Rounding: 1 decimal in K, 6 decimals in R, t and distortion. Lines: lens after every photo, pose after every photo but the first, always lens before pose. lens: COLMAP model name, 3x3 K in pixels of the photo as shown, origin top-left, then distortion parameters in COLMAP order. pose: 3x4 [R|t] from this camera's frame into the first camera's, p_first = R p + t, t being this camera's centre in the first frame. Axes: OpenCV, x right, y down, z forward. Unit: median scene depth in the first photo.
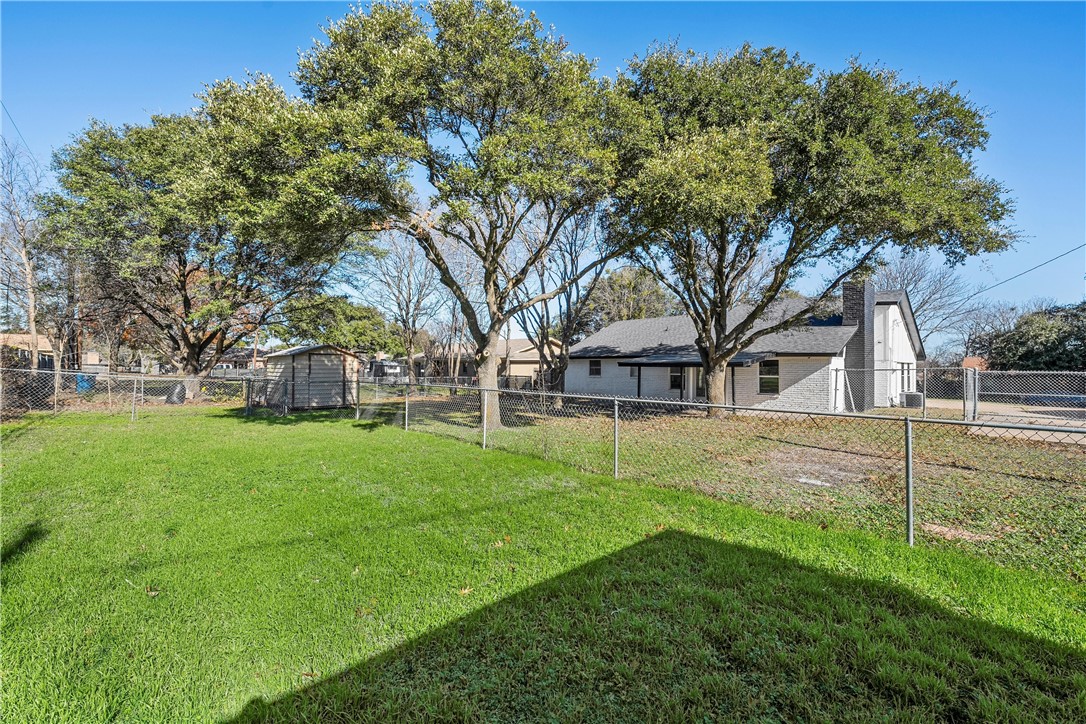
lens RADIAL K [[417.4, 0, 543.0], [0, 417.4, 362.0], [0, 0, 1]] dist [-0.001239, 0.000021]
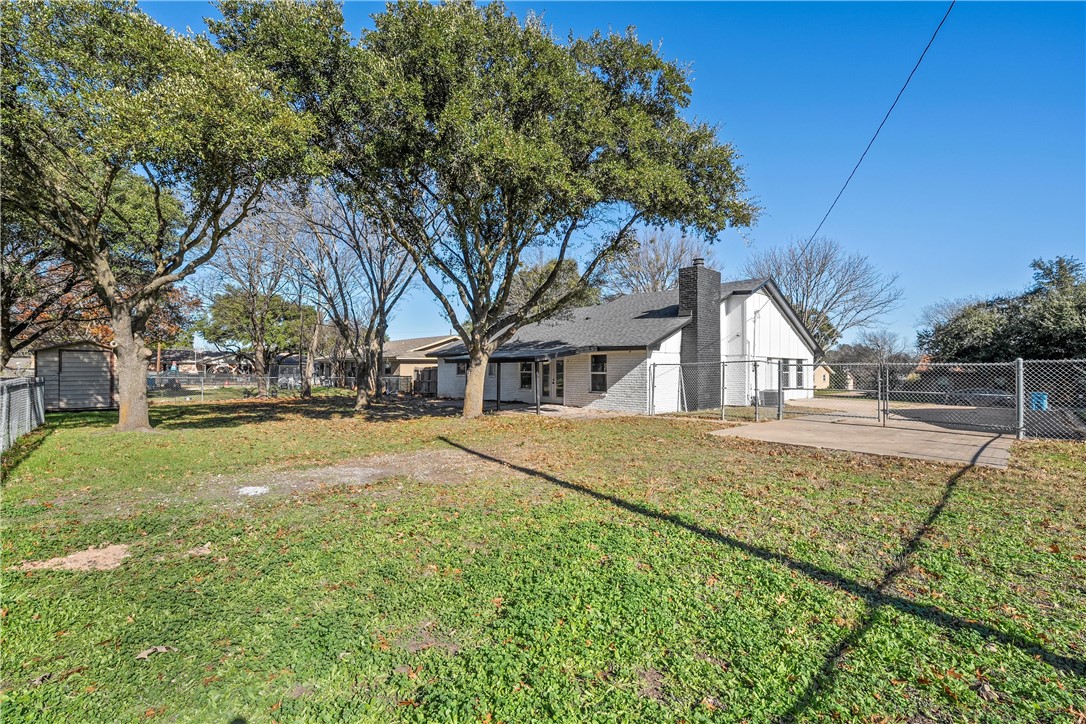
lens RADIAL K [[417.4, 0, 543.0], [0, 417.4, 362.0], [0, 0, 1]] dist [-0.001239, 0.000021]
pose [[0.999682, -0.005792, -0.024523, 0.452513], [0.005725, 0.999980, -0.002803, 0.012994], [0.024539, 0.002661, 0.999695, 0.084984]]
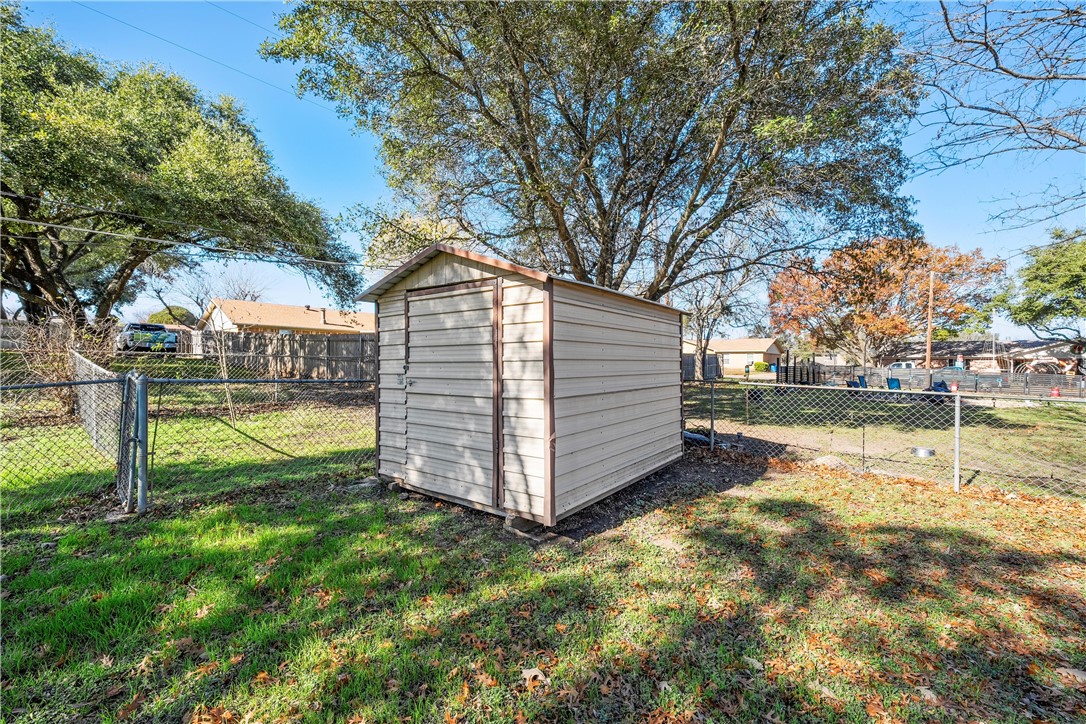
lens RADIAL K [[433.1, 0, 543.0], [0, 433.1, 362.0], [0, 0, 1]] dist [0.003082, 0.000392]
pose [[0.035277, -0.013282, -0.999289, -0.220140], [0.009986, 0.999866, -0.012938, 0.026770], [0.999328, -0.009522, 0.035405, 0.913144]]
